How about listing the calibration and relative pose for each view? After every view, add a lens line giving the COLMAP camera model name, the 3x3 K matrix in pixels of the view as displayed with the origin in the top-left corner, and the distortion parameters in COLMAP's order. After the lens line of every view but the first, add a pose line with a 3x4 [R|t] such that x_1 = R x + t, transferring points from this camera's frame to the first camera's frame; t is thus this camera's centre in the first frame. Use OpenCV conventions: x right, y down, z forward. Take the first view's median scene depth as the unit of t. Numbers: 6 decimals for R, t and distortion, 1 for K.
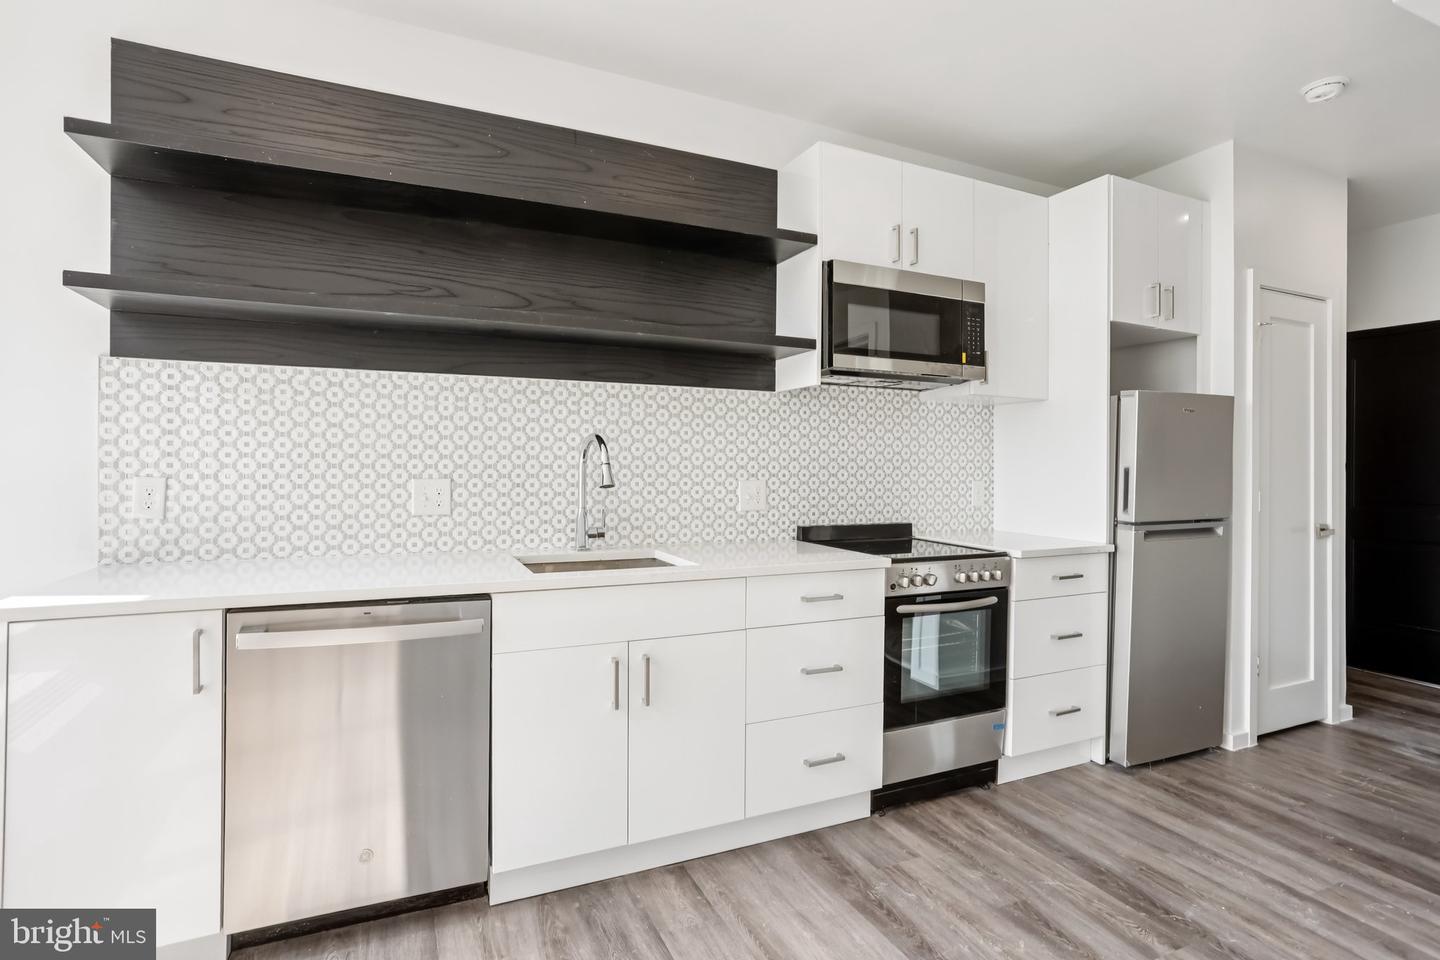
lens RADIAL K [[726.3, 0, 744.1], [0, 726.3, 464.1], [0, 0, 1]] dist [-0.025469, 0.011451]
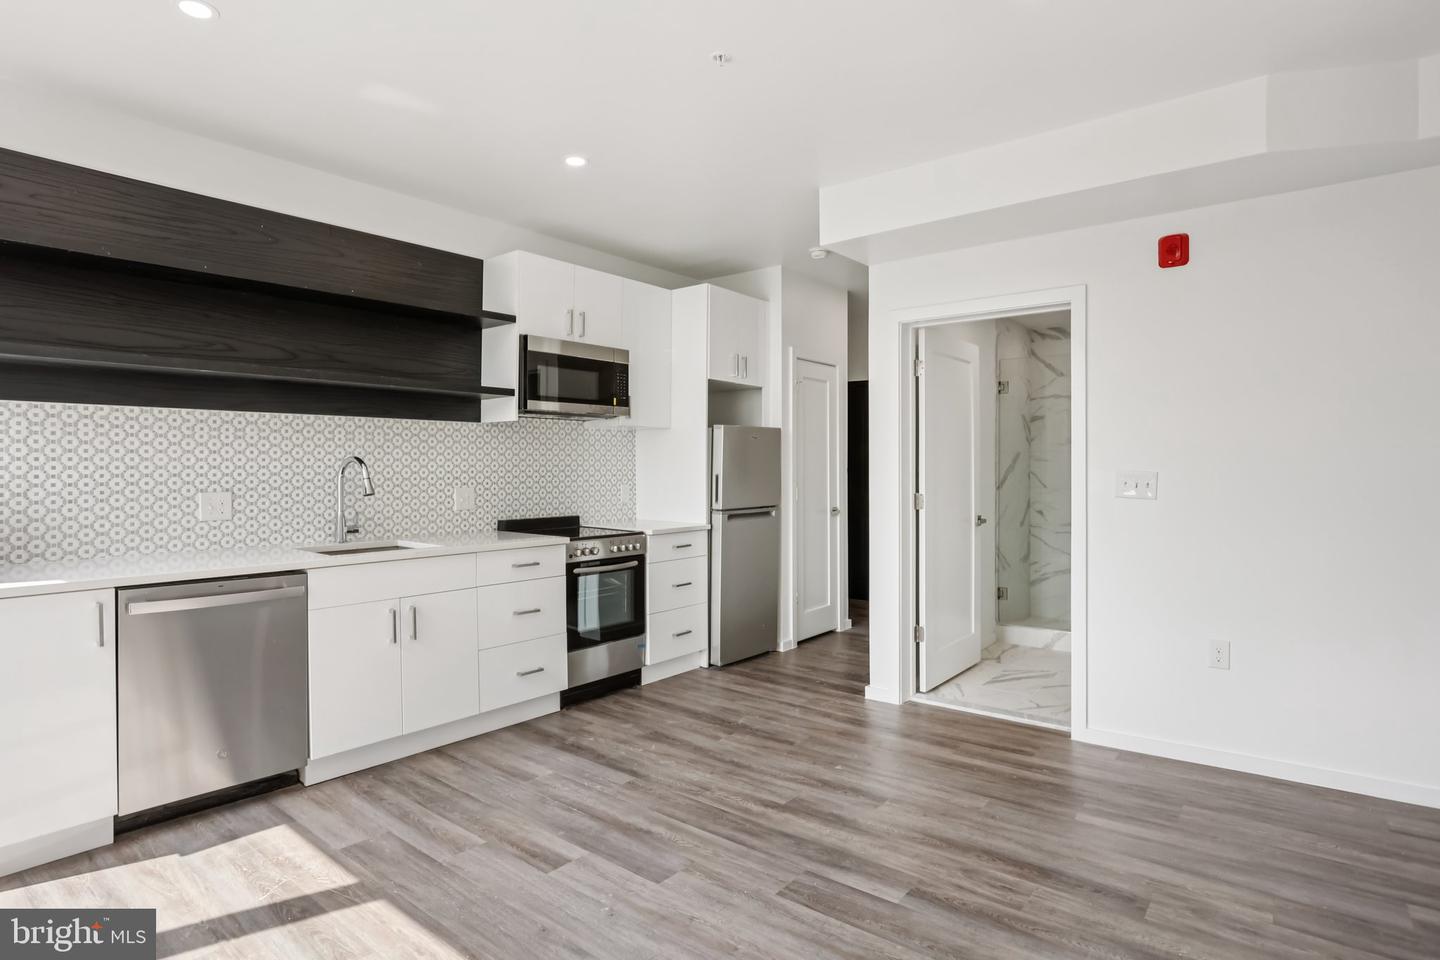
lens RADIAL K [[736.3, 0, 716.6], [0, 736.3, 477.3], [0, 0, 1]] dist [-0.024971, 0.002838]
pose [[0.908611, -0.015628, 0.417350, -0.154674], [0.009692, 0.999820, 0.016340, -0.017545], [-0.417530, -0.010802, 0.908599, -0.509929]]
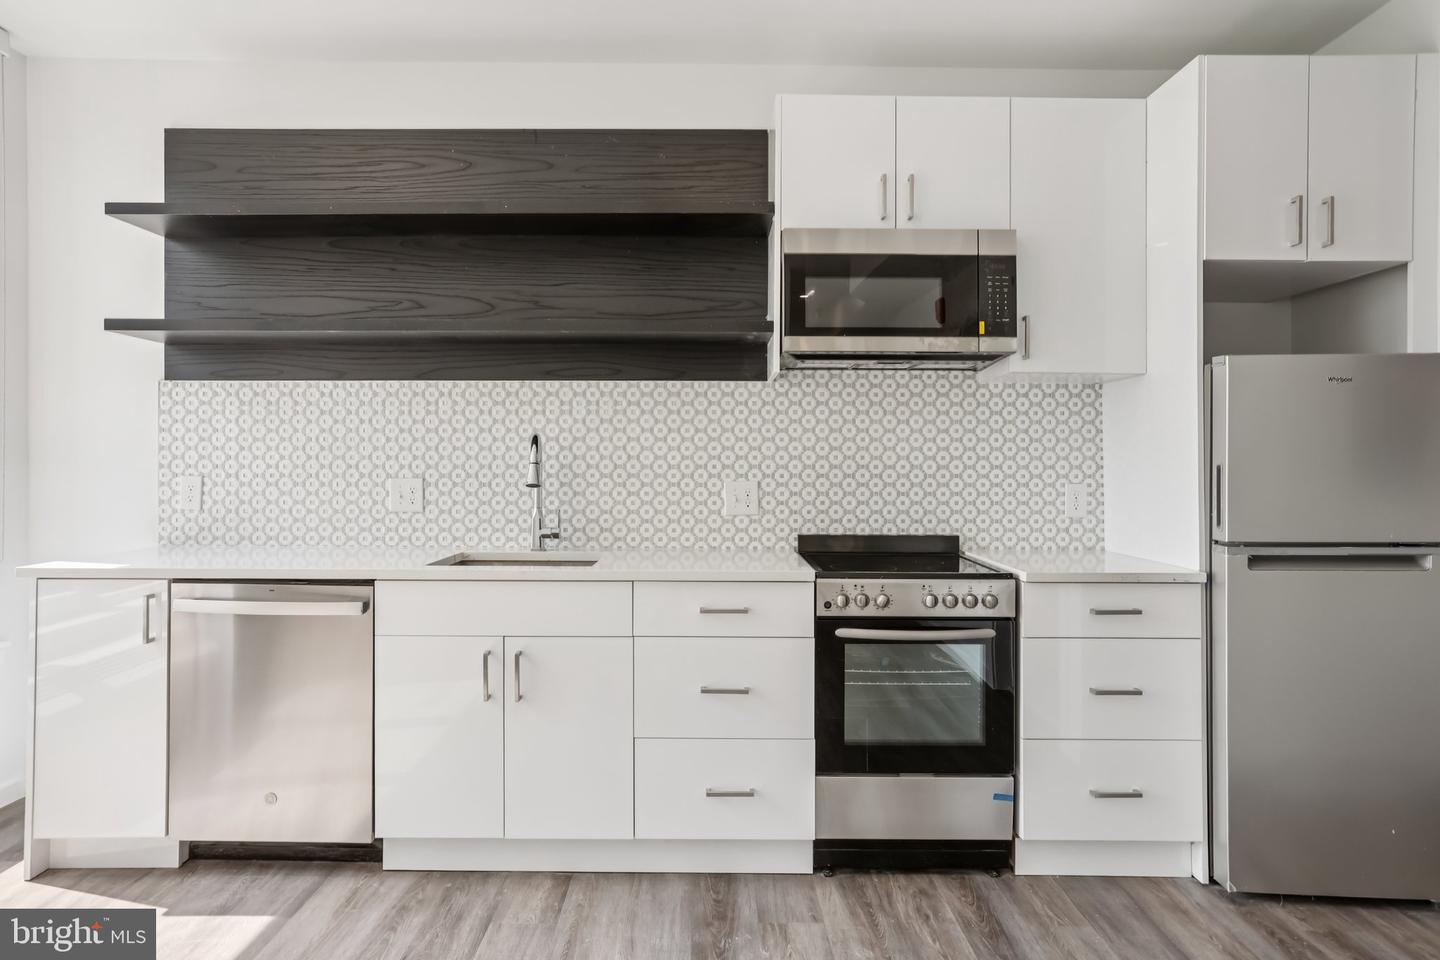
lens RADIAL K [[899.1, 0, 720.3], [0, 899.1, 461.2], [0, 0, 1]] dist [0.001772, 0.017462]
pose [[0.904479, -0.007350, -0.426454, 0.531188], [0.003769, 0.999950, -0.009240, 0.008635], [0.426501, 0.006750, 0.904462, -0.014333]]
